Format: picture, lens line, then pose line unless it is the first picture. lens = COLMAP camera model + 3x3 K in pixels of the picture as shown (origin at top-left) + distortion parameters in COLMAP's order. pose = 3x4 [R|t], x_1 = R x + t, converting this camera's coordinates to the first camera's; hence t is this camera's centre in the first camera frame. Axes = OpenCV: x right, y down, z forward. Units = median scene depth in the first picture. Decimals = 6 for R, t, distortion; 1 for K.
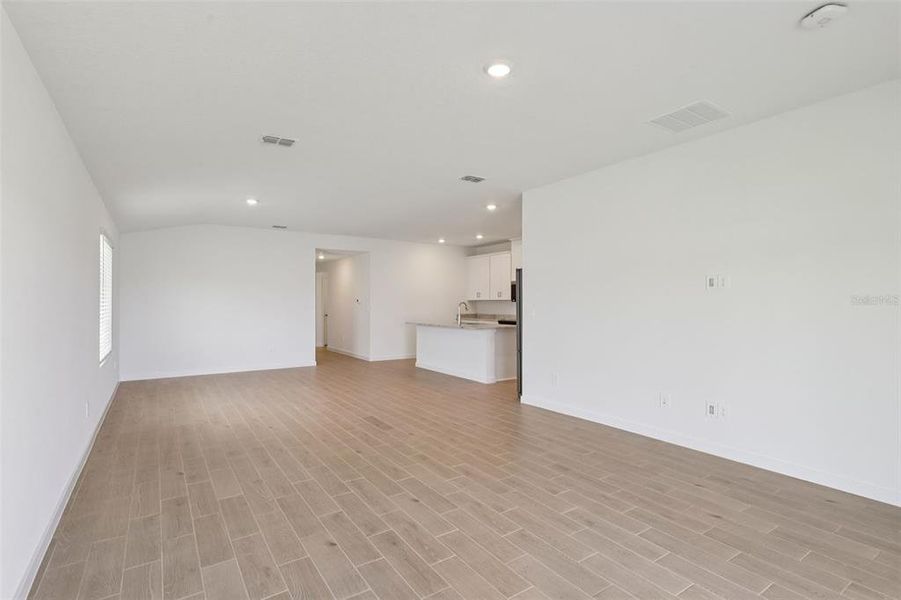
lens RADIAL K [[439.3, 0, 451.6], [0, 439.3, 301.9], [0, 0, 1]] dist [0.000808, -0.002141]
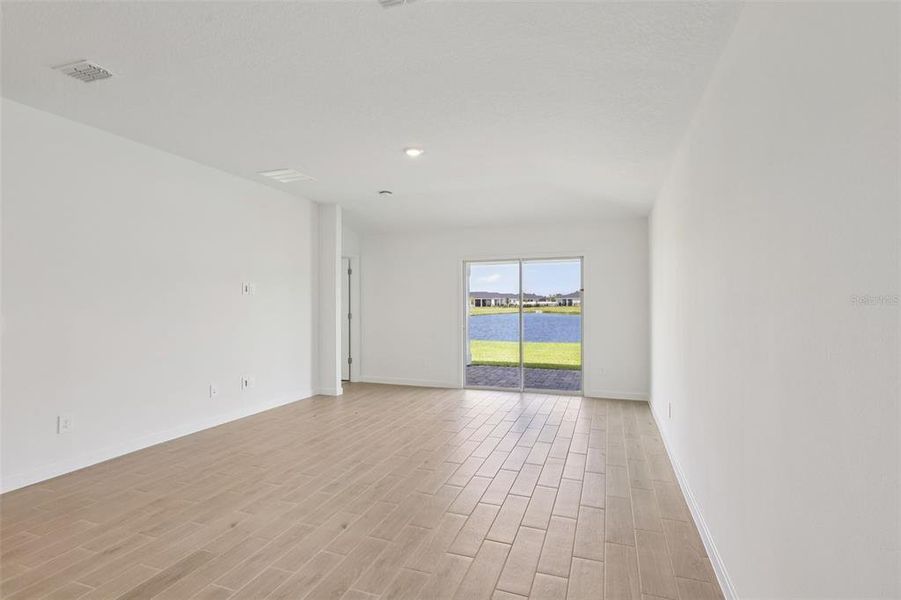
lens RADIAL K [[439.3, 0, 452.4], [0, 439.3, 301.1], [0, 0, 1]] dist [0.000808, -0.002141]
pose [[-0.597819, 0.006348, 0.801606, -0.816431], [0.001117, 0.999974, -0.007086, 0.002749], [-0.801631, -0.003341, -0.597810, 1.220380]]
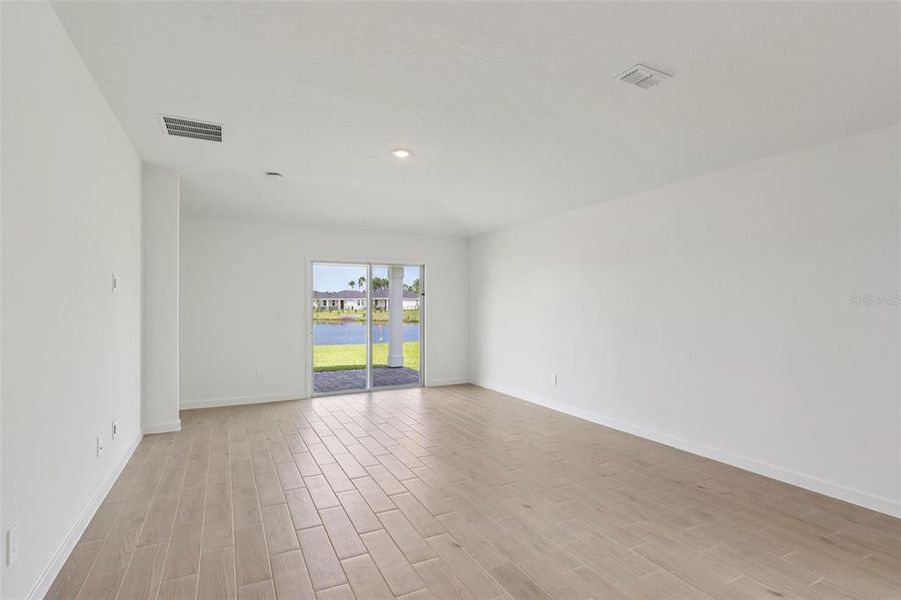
lens RADIAL K [[439.3, 0, 452.3], [0, 439.3, 303.6], [0, 0, 1]] dist [0.000808, -0.002141]
pose [[-0.993865, 0.003551, 0.110547, -0.237688], [0.002598, 0.999958, -0.008758, 0.005144], [-0.110574, -0.008417, -0.993832, 1.631172]]
